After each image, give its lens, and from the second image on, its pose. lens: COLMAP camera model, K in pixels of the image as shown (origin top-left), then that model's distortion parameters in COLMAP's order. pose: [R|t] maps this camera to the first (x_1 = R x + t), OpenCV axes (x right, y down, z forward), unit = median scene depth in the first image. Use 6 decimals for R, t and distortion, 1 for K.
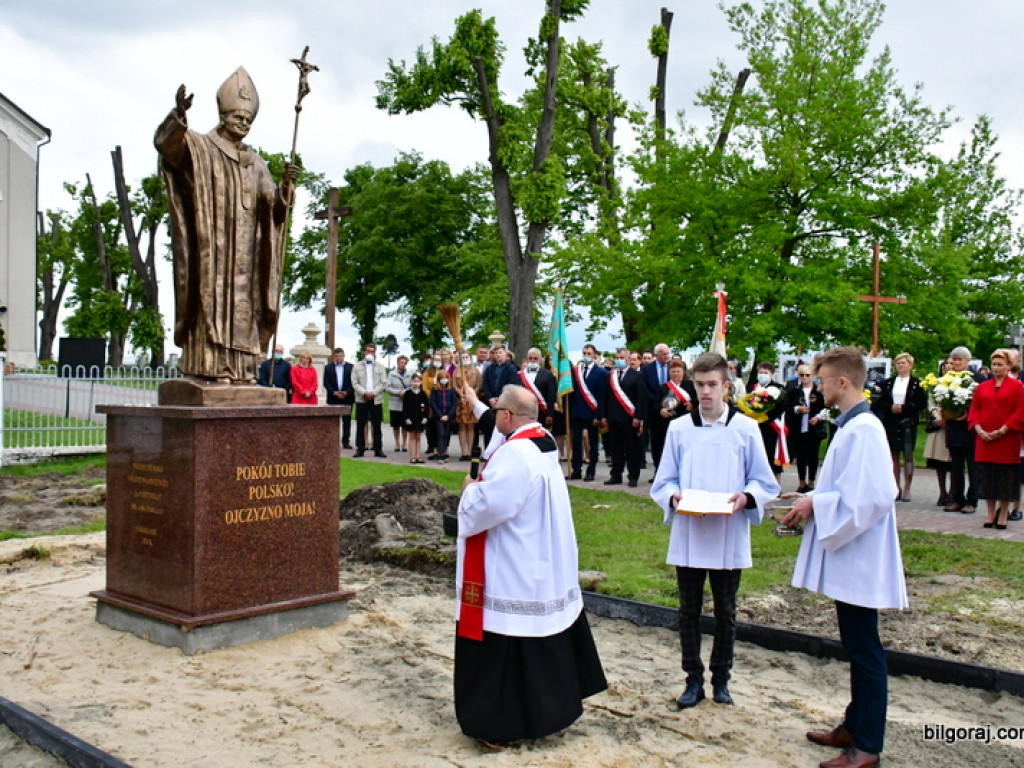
lens RADIAL K [[1059.2, 0, 514.5], [0, 1059.2, 383.0], [0, 0, 1]] dist [-0.035895, 0.000000]
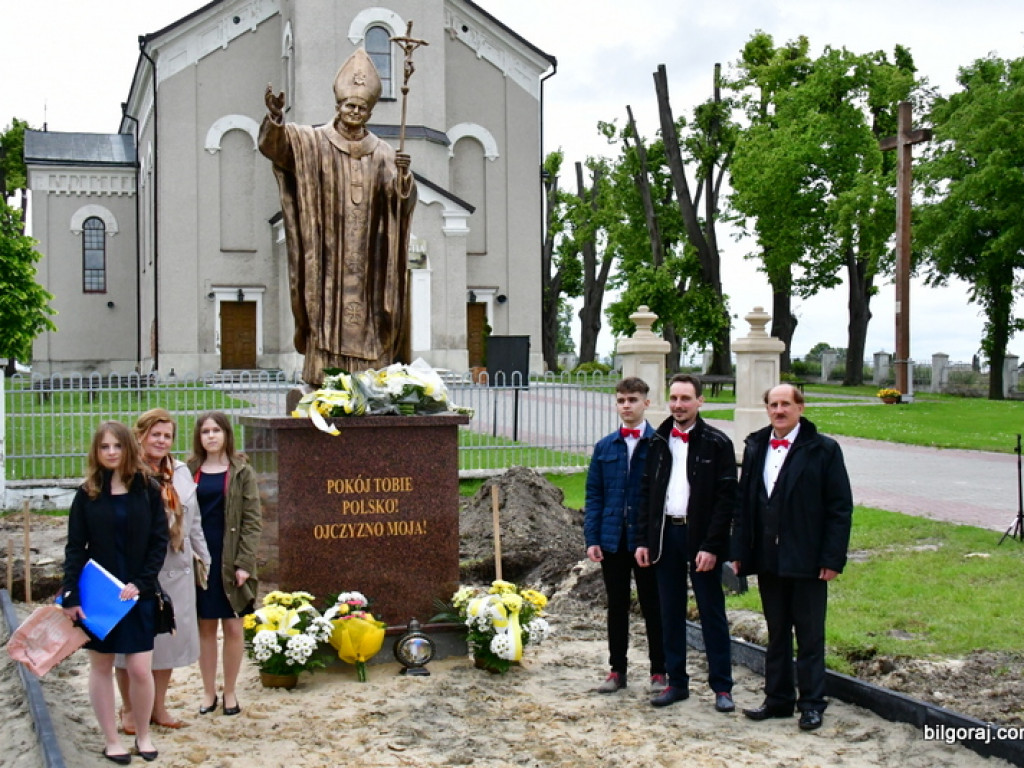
lens RADIAL K [[1595.0, 0, 507.5], [0, 1595.0, 393.8], [0, 0, 1]] dist [0.002327, 0.000000]
pose [[0.878404, -0.012808, -0.477748, 0.528167], [0.014103, 0.999900, -0.000876, 0.005330], [0.477712, -0.005968, 0.878496, -0.171476]]
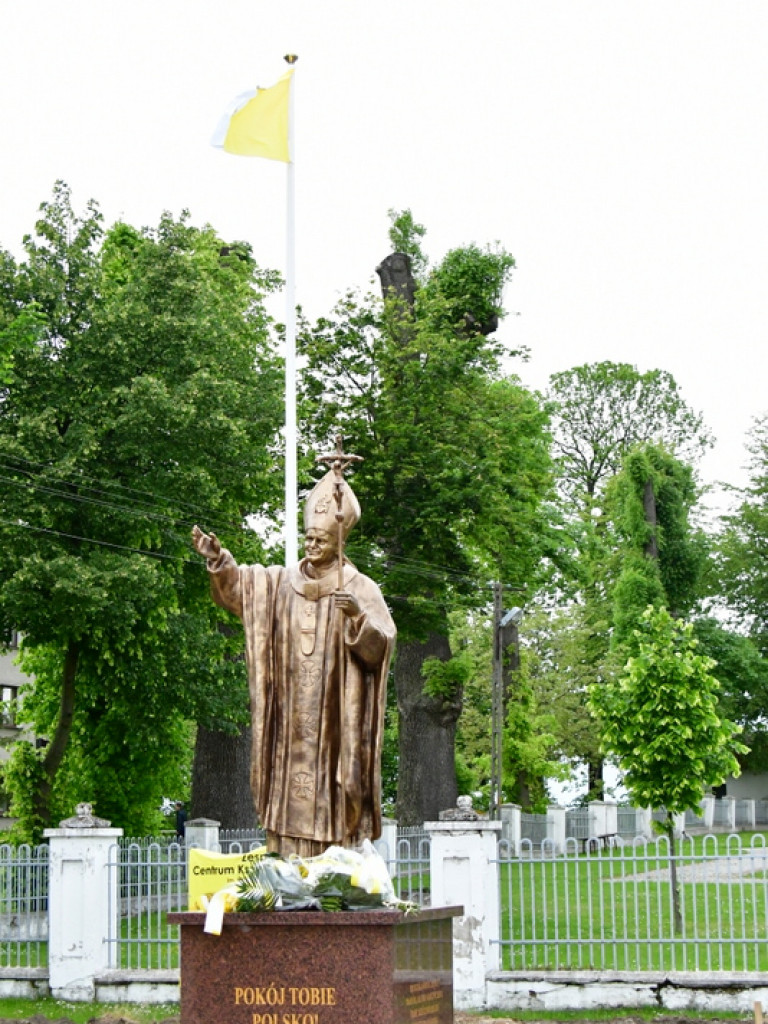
lens RADIAL K [[2177.2, 0, 382.2], [0, 2177.2, 536.4], [0, 0, 1]] dist [-0.028295, 0.000000]
pose [[0.423418, -0.140625, -0.894954, 1.216038], [0.013134, 0.988728, -0.149146, -0.010240], [0.905839, 0.051397, 0.420492, 0.364201]]
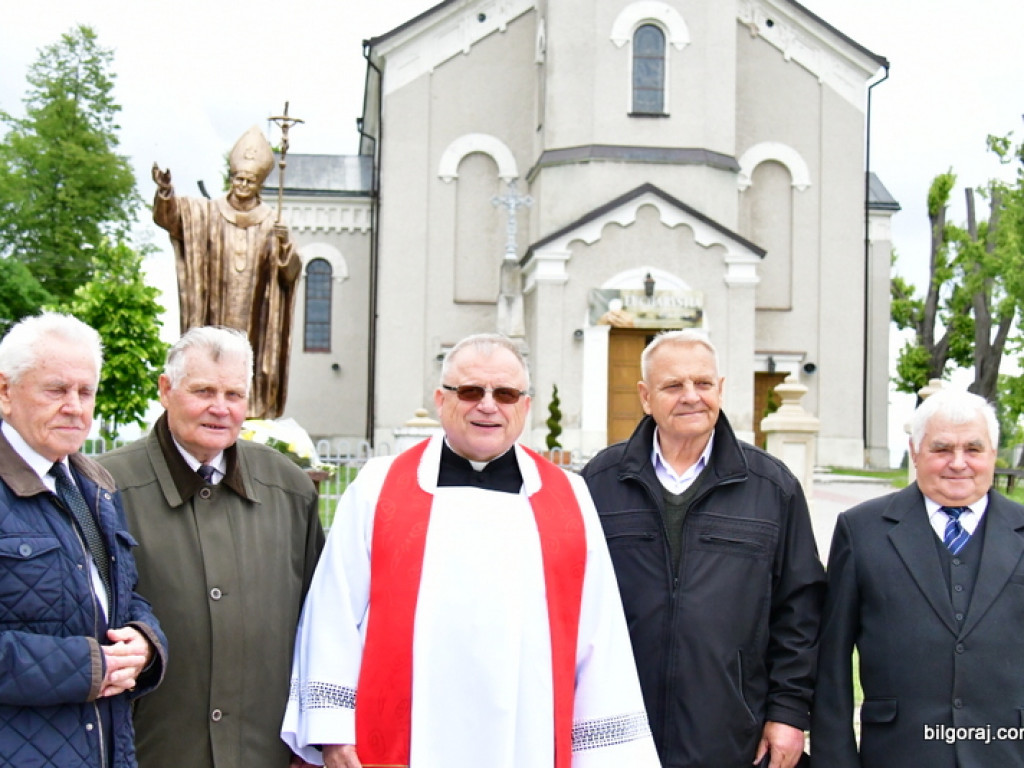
lens RADIAL K [[2177.2, 0, 510.8], [0, 2177.2, 406.9], [0, 0, 1]] dist [-0.028295, 0.000000]
pose [[0.768440, -0.016382, -0.639712, 1.238306], [-0.013389, 0.999042, -0.041667, 0.044117], [0.639782, 0.040584, 0.767484, -0.398784]]
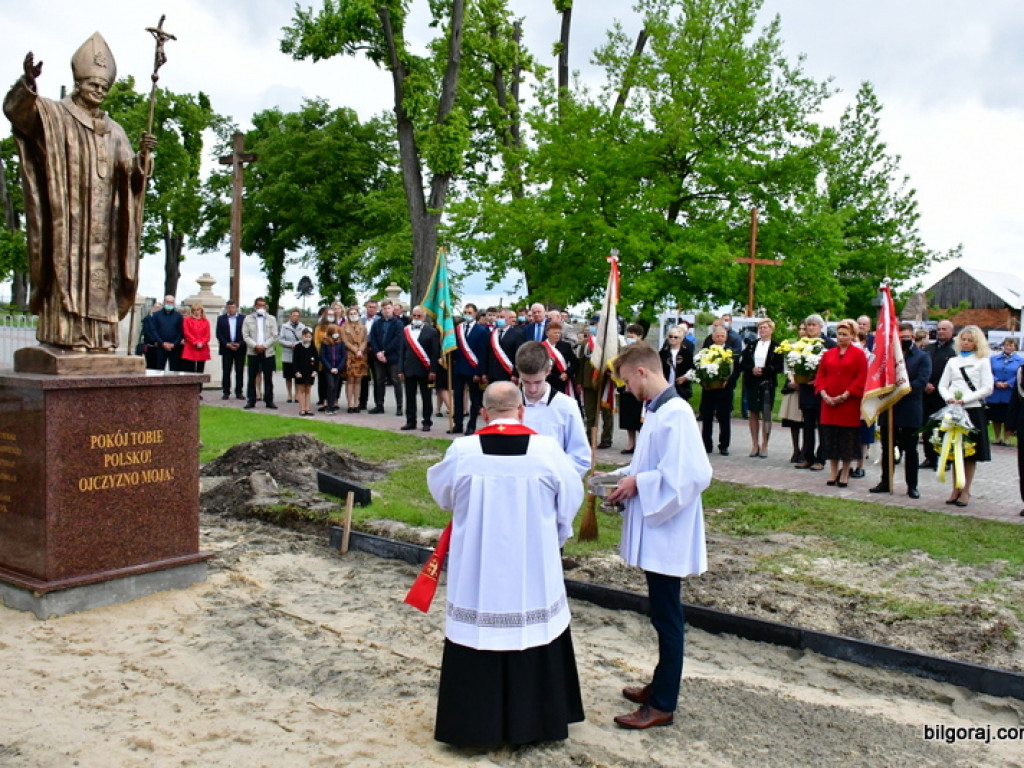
lens RADIAL K [[1027.6, 0, 520.5], [0, 1027.6, 387.1], [0, 0, 1]] dist [-0.028146, 0.000000]
pose [[0.995893, 0.009177, 0.090068, 0.056158], [-0.014506, 0.998171, 0.058685, -0.028806], [-0.089365, -0.059750, 0.994205, -0.013294]]
